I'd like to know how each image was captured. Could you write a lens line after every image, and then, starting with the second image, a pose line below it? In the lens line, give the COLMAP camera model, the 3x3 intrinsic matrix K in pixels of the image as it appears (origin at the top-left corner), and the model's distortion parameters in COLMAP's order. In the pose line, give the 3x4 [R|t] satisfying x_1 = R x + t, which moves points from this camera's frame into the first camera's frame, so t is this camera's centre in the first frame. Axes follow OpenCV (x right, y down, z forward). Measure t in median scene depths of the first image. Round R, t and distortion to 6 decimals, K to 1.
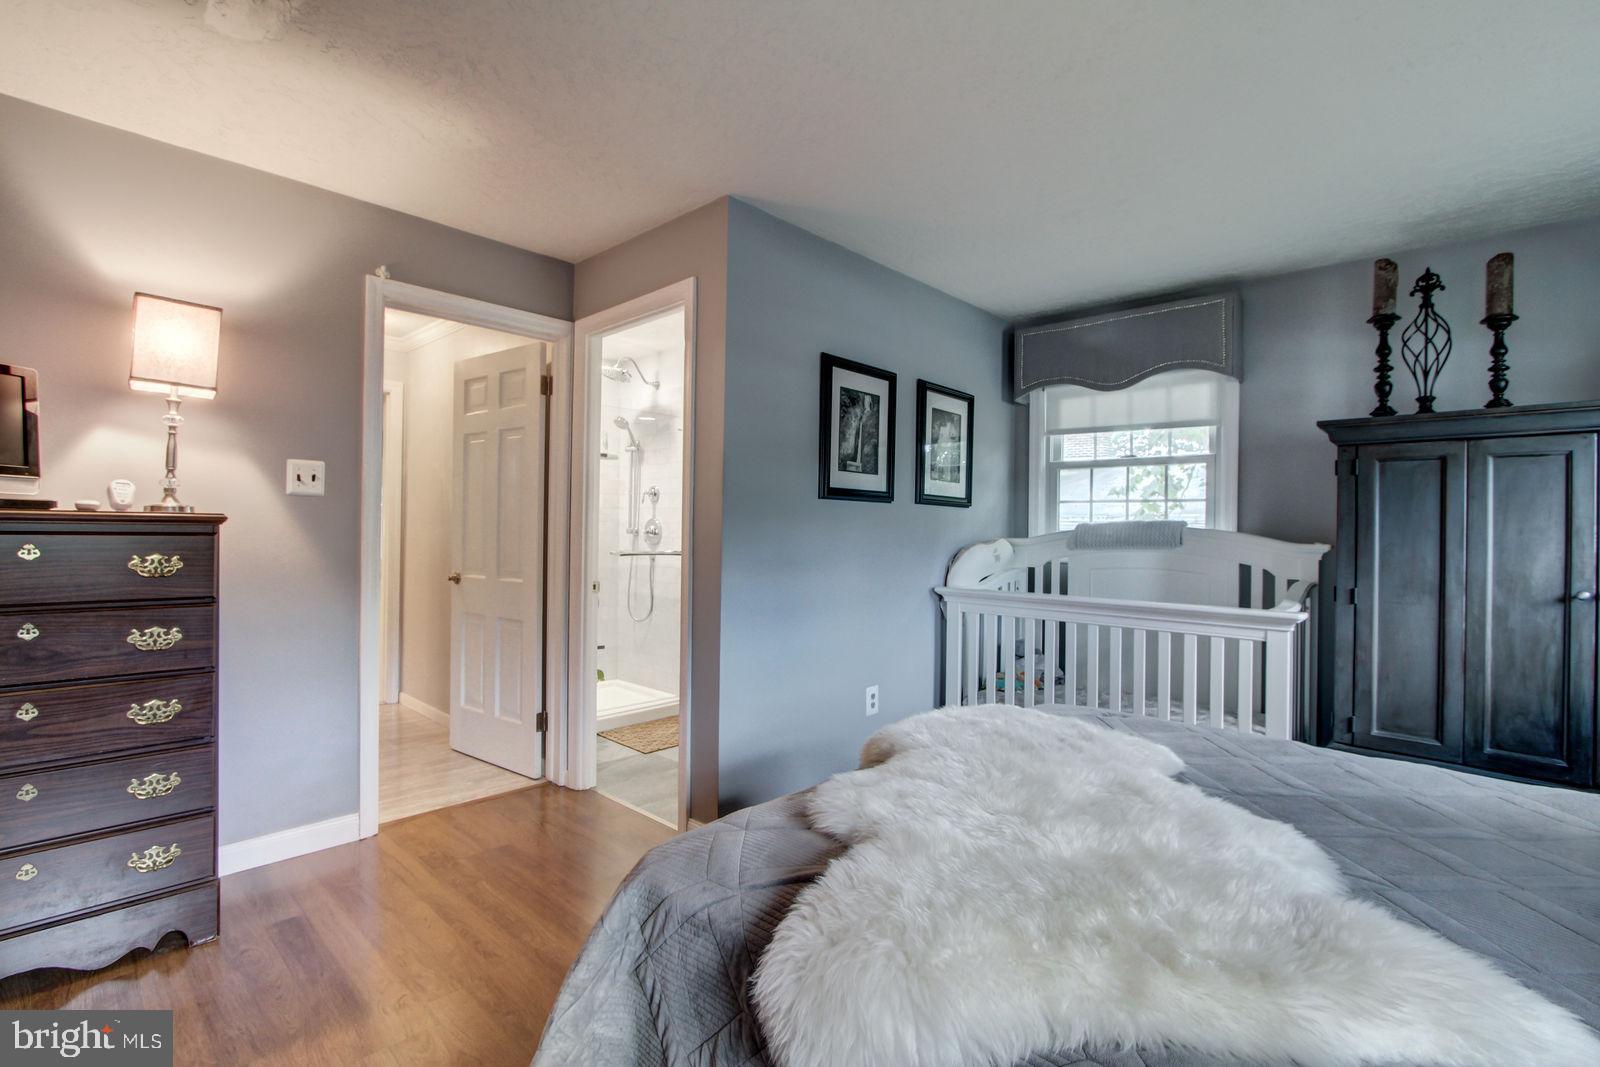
lens RADIAL K [[739.0, 0, 792.9], [0, 739.0, 525.4], [0, 0, 1]] dist [-0.026881, 0.006990]
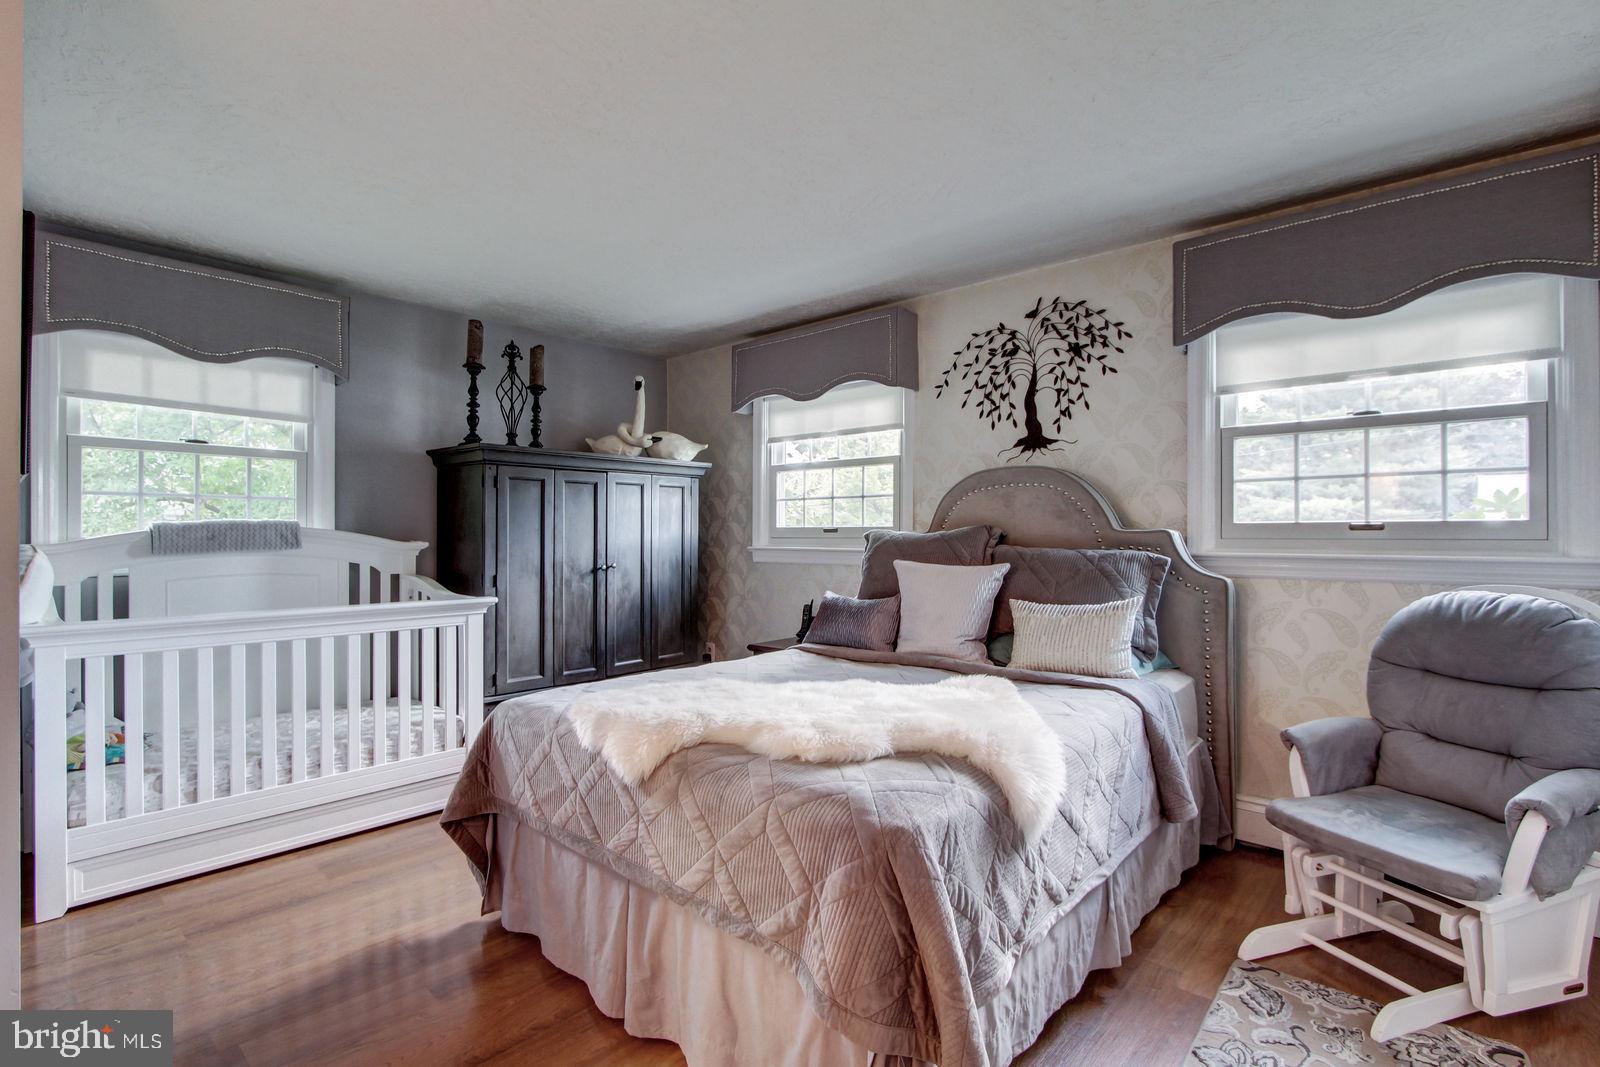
lens RADIAL K [[739.0, 0, 792.9], [0, 739.0, 525.4], [0, 0, 1]] dist [-0.026881, 0.006990]
pose [[-0.021836, -0.002327, 0.999759, -0.343008], [-0.005890, 0.999980, 0.002199, -0.004717], [-0.999744, -0.005840, -0.021850, 0.311513]]
